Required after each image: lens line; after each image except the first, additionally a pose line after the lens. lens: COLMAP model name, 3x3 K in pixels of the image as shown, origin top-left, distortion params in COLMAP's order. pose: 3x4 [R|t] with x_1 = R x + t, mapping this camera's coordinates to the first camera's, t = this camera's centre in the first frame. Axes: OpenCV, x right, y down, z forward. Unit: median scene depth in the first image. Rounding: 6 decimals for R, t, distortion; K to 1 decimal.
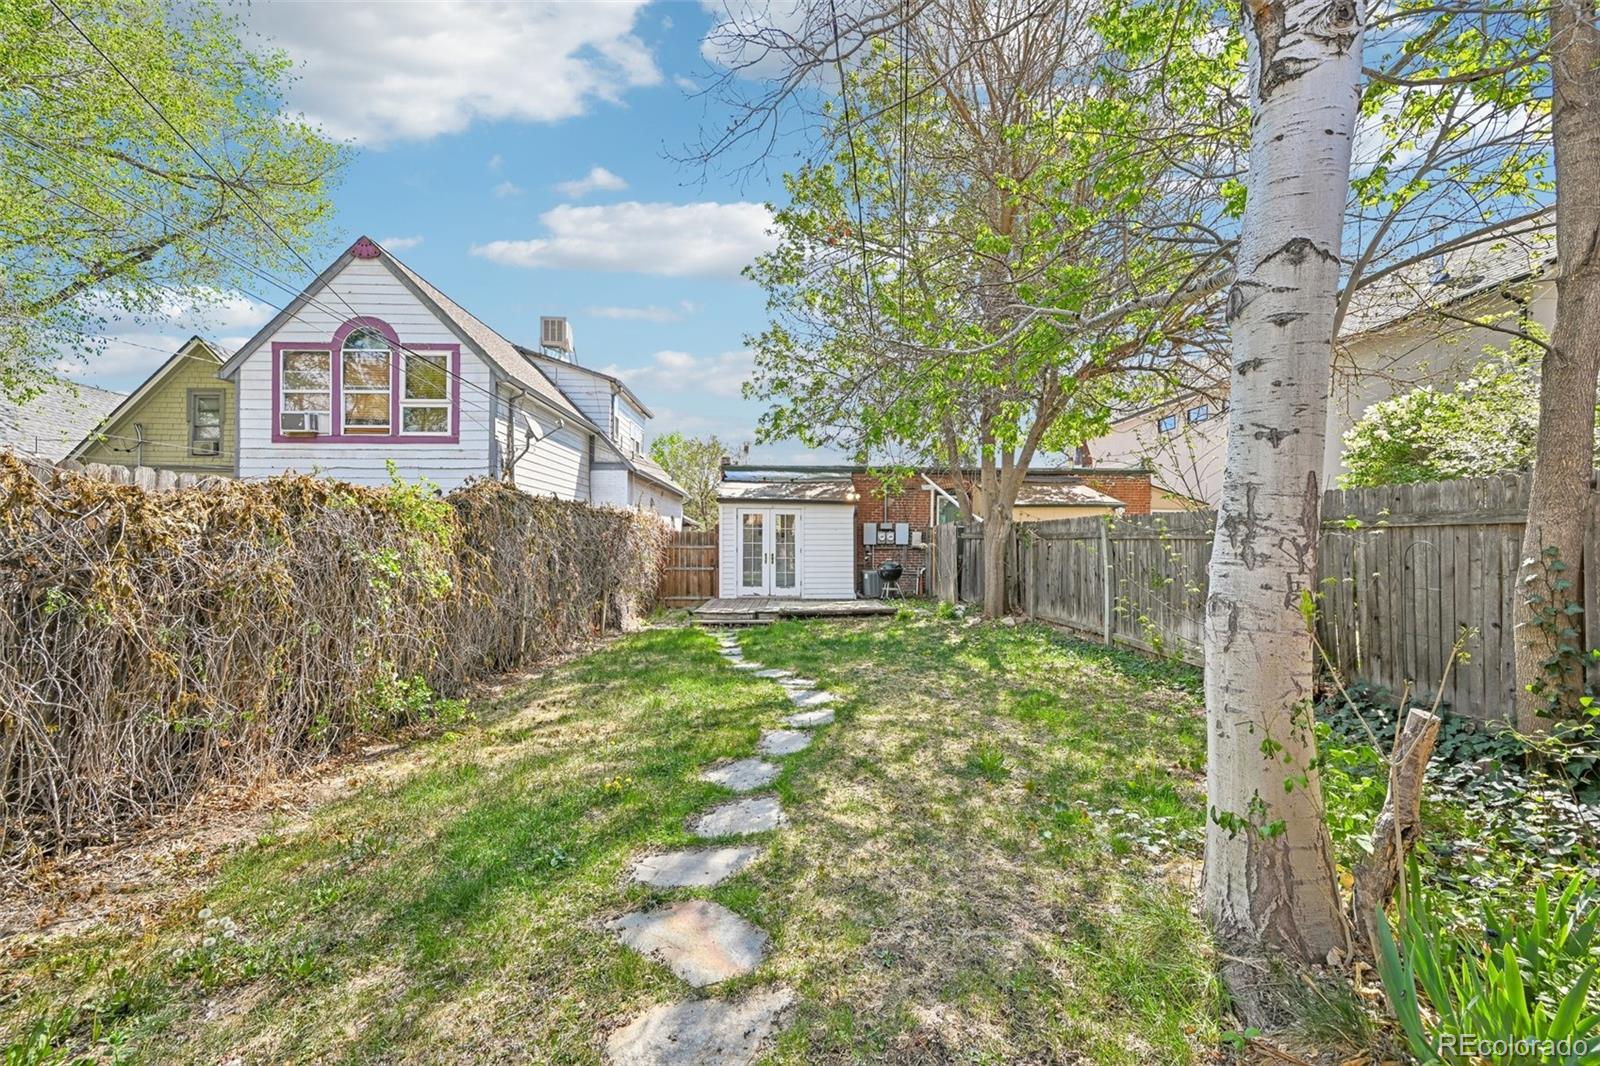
lens RADIAL K [[626.7, 0, 803.9], [0, 626.7, 531.5], [0, 0, 1]] dist [0.011204, 0.000087]
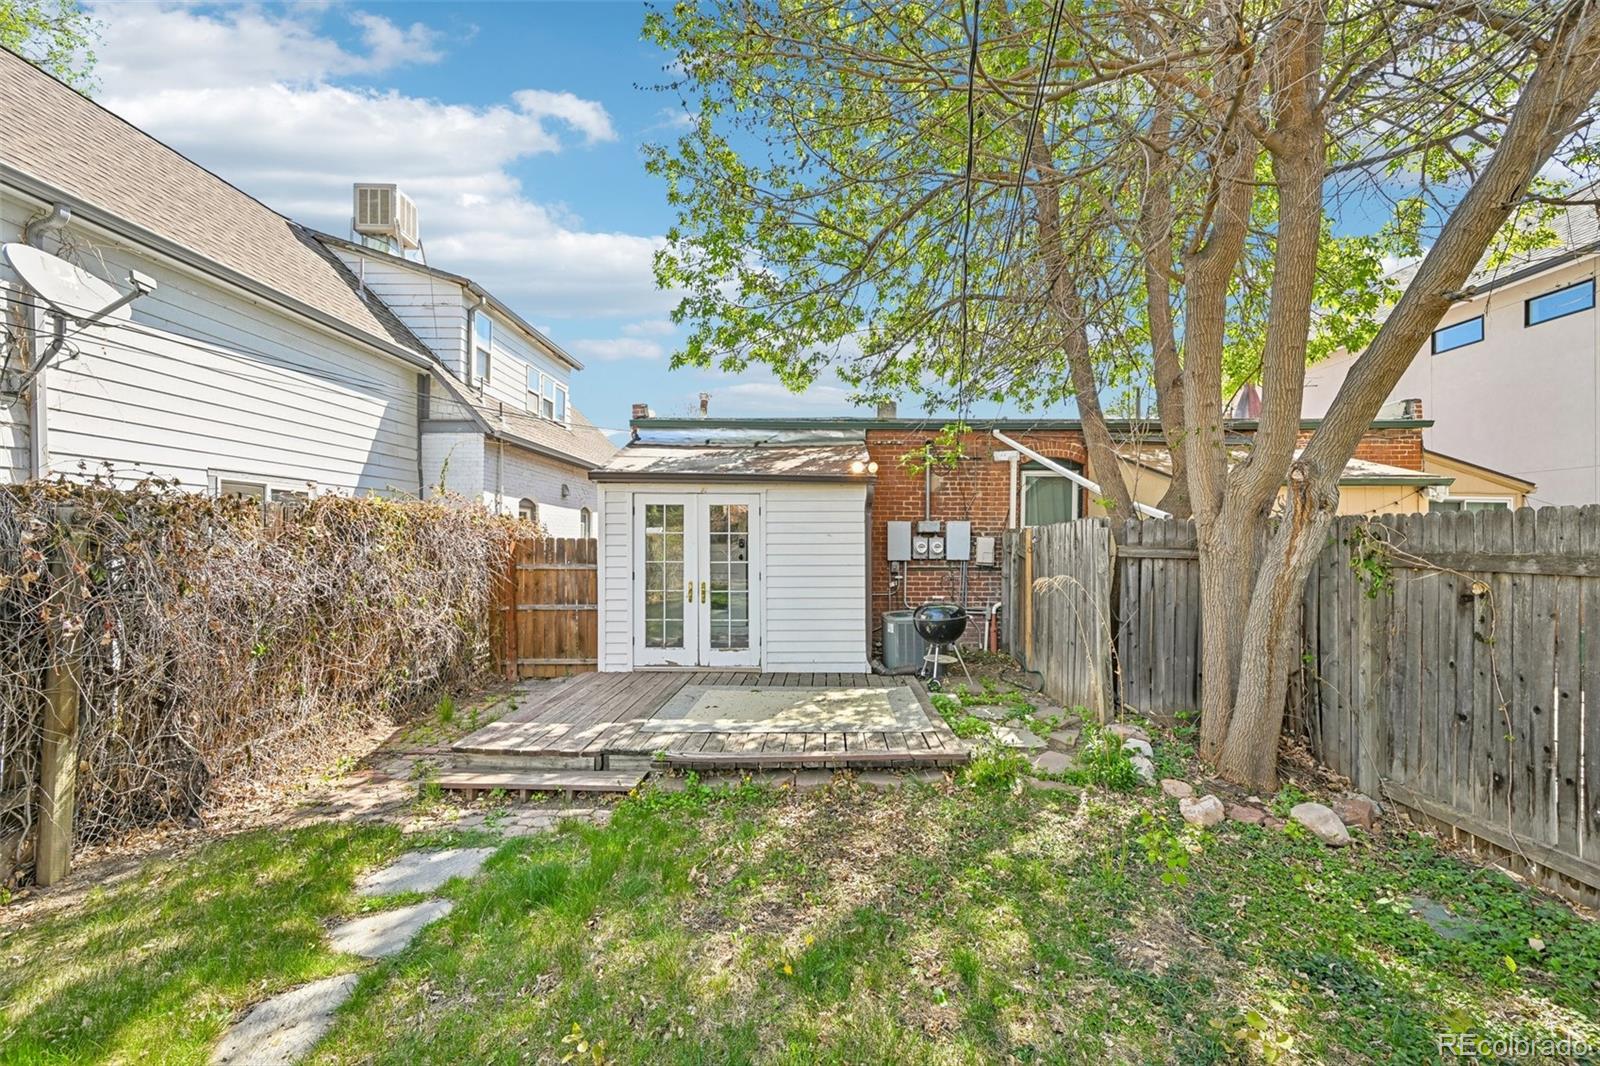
lens RADIAL K [[626.7, 0, 799.9], [0, 626.7, 539.7], [0, 0, 1]] dist [0.011204, 0.000087]
pose [[0.998253, -0.003023, -0.059002, 0.054982], [0.004015, 0.999853, 0.016692, -0.007330], [0.058942, -0.016899, 0.998118, 0.483333]]
